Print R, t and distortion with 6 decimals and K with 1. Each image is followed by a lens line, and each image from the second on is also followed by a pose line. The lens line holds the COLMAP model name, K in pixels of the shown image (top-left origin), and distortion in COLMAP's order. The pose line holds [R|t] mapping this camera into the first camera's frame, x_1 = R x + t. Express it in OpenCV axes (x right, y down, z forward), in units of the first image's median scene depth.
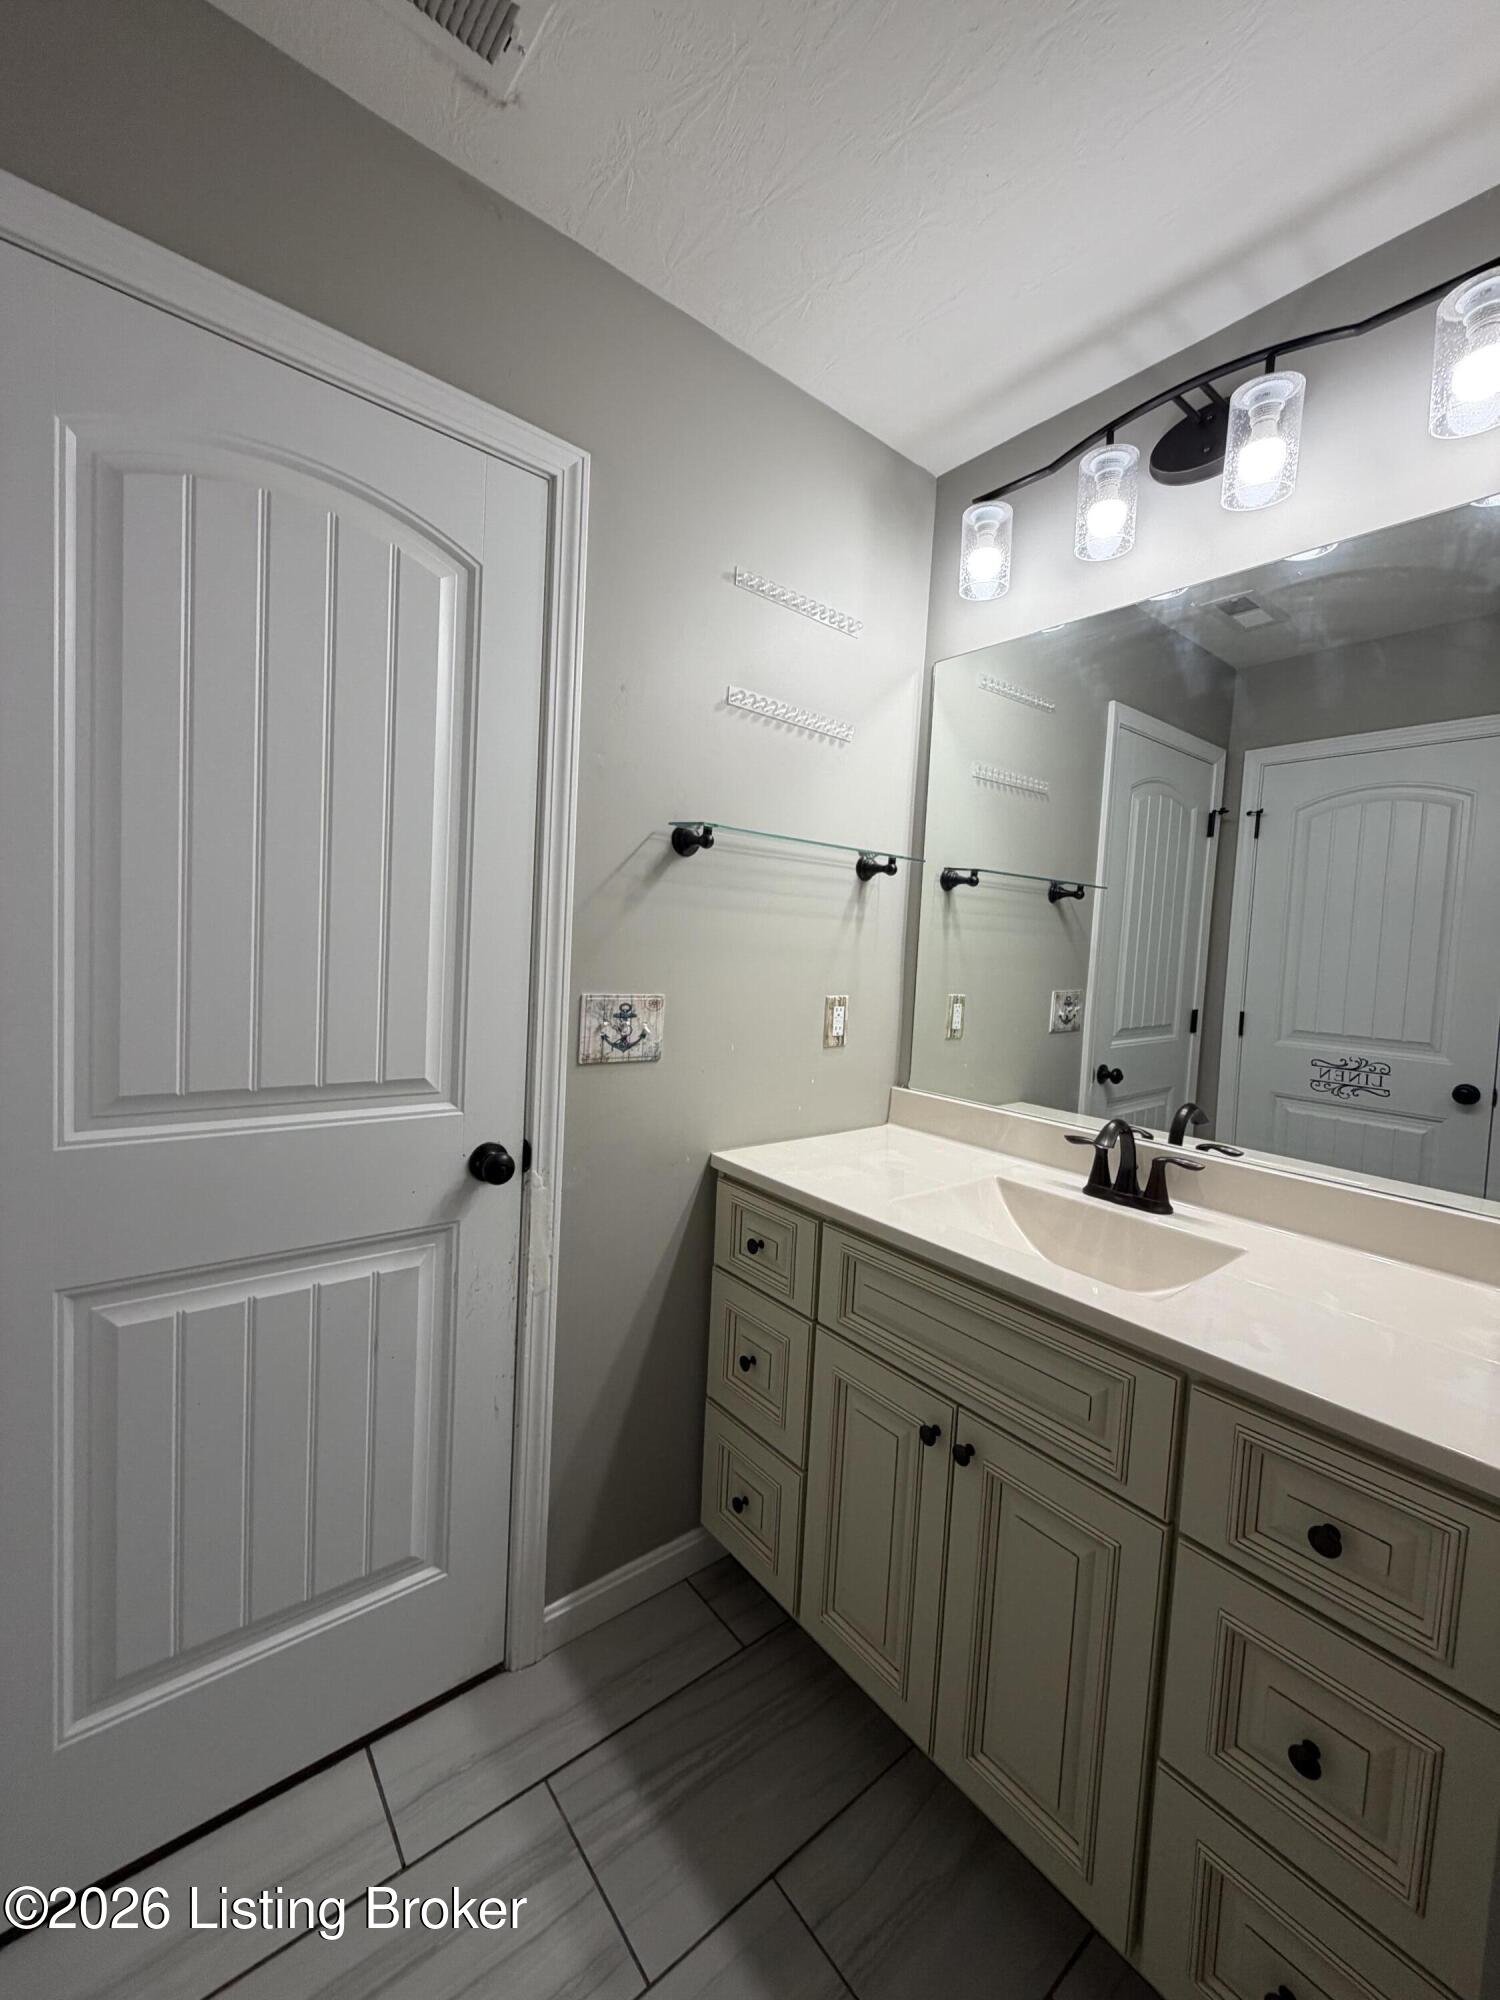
lens RADIAL K [[800.8, 0, 759.4], [0, 800.8, 992.0], [0, 0, 1]] dist [-0.000389, -0.000788]
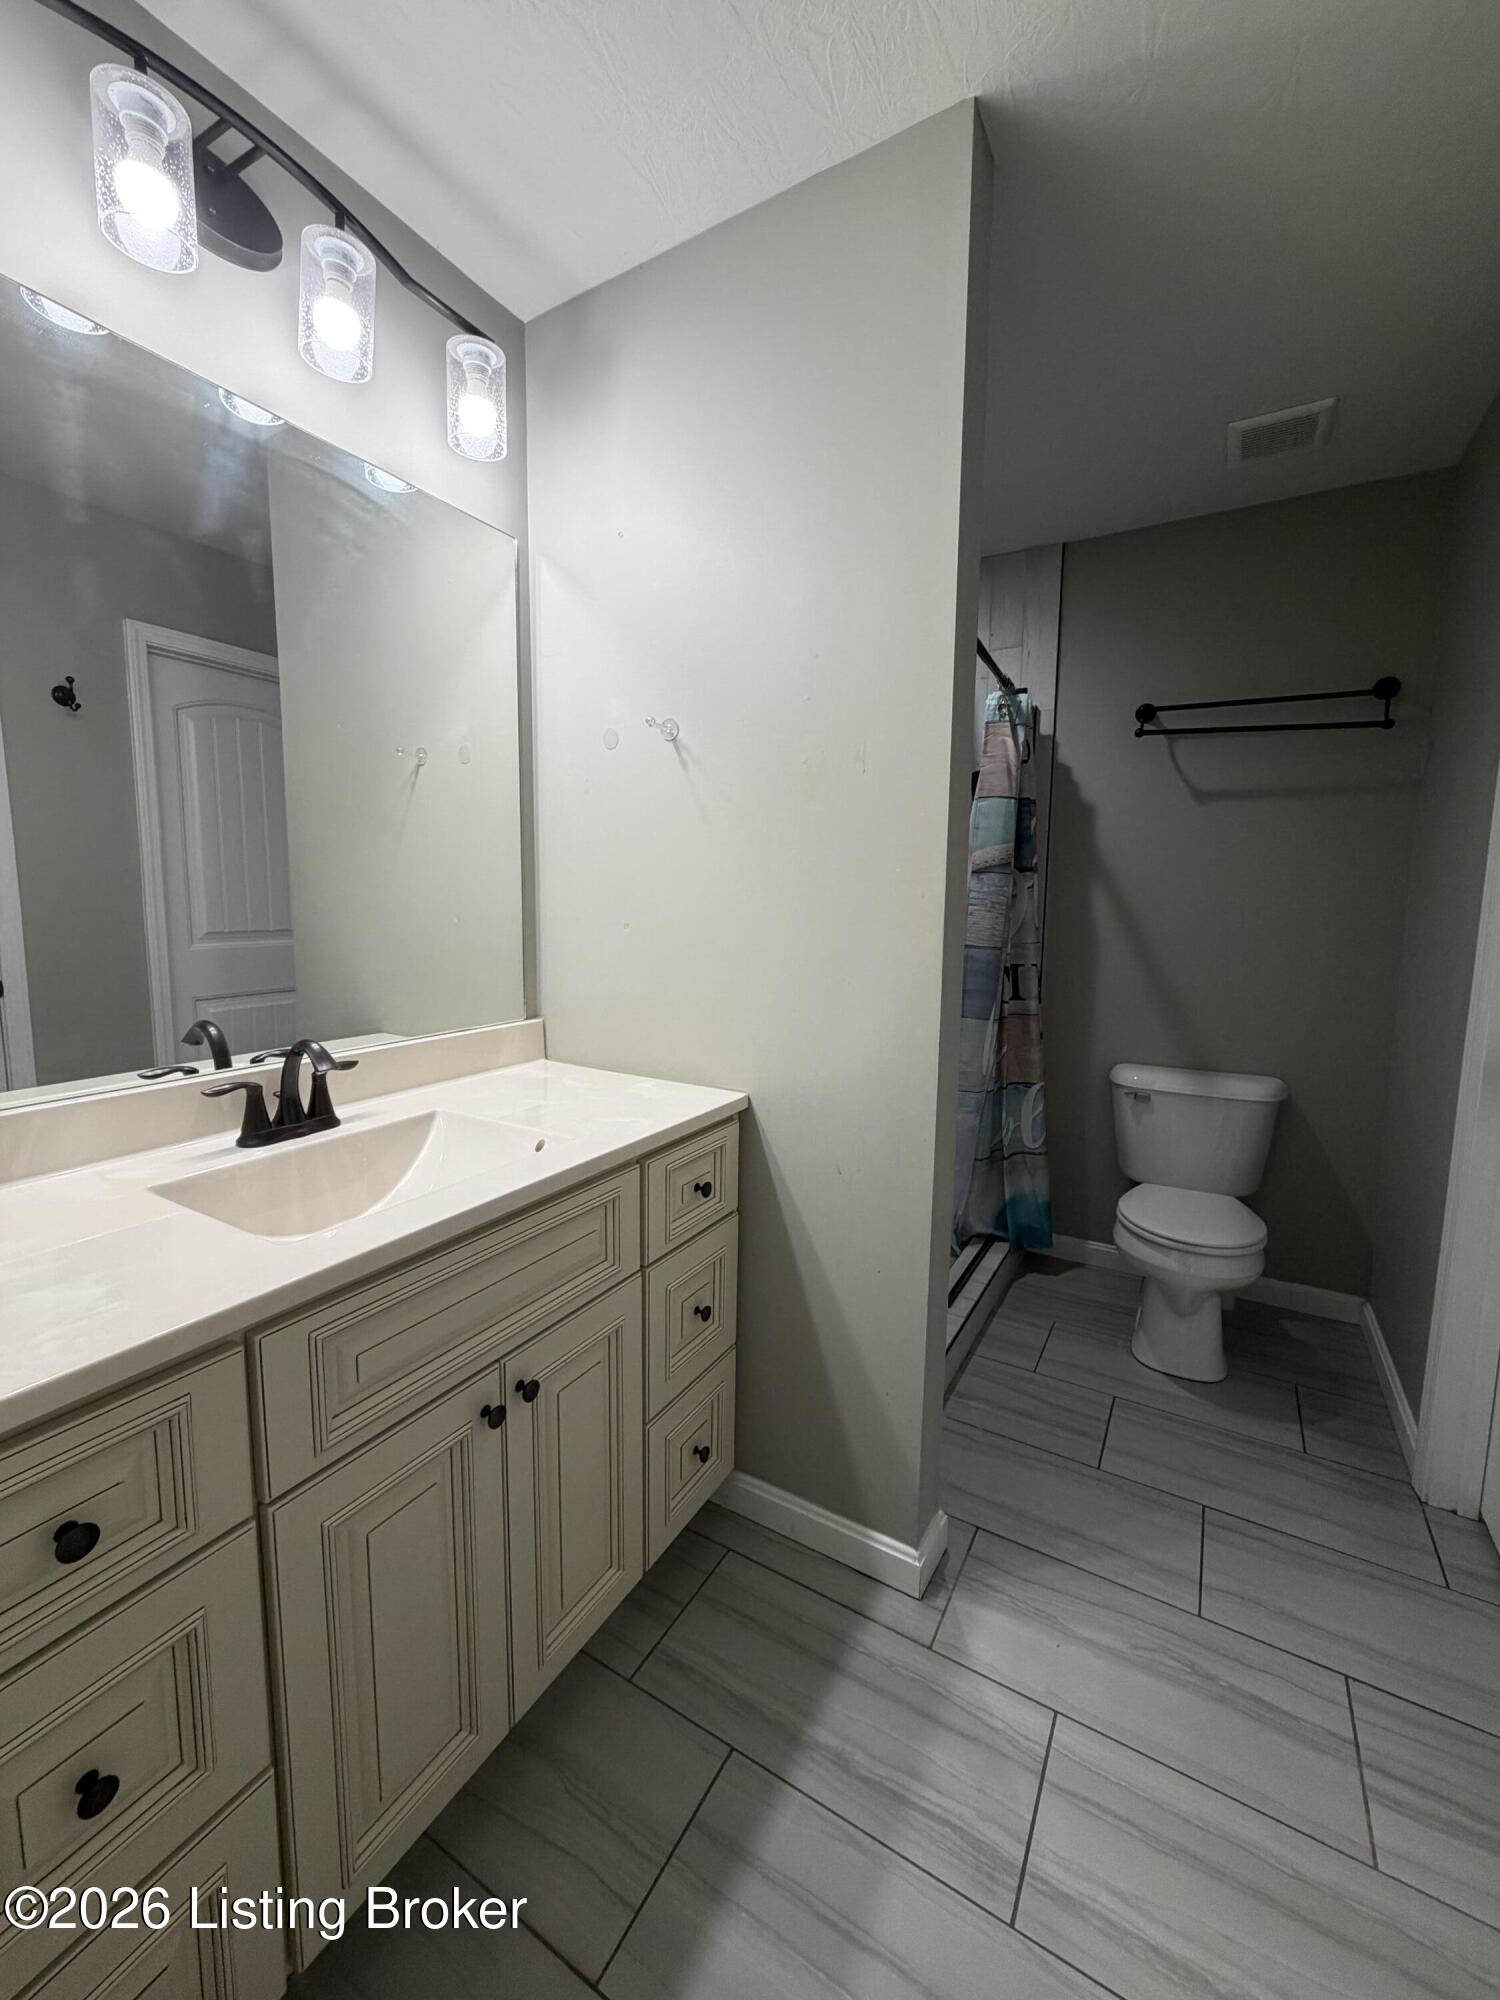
lens RADIAL K [[800.8, 0, 750.1], [0, 800.8, 997.3], [0, 0, 1]] dist [-0.000389, -0.000788]
pose [[-0.355760, -0.170511, 0.918891, -0.506410], [0.025212, 0.981107, 0.191817, -0.039072], [-0.934237, 0.091408, -0.344739, 0.844442]]
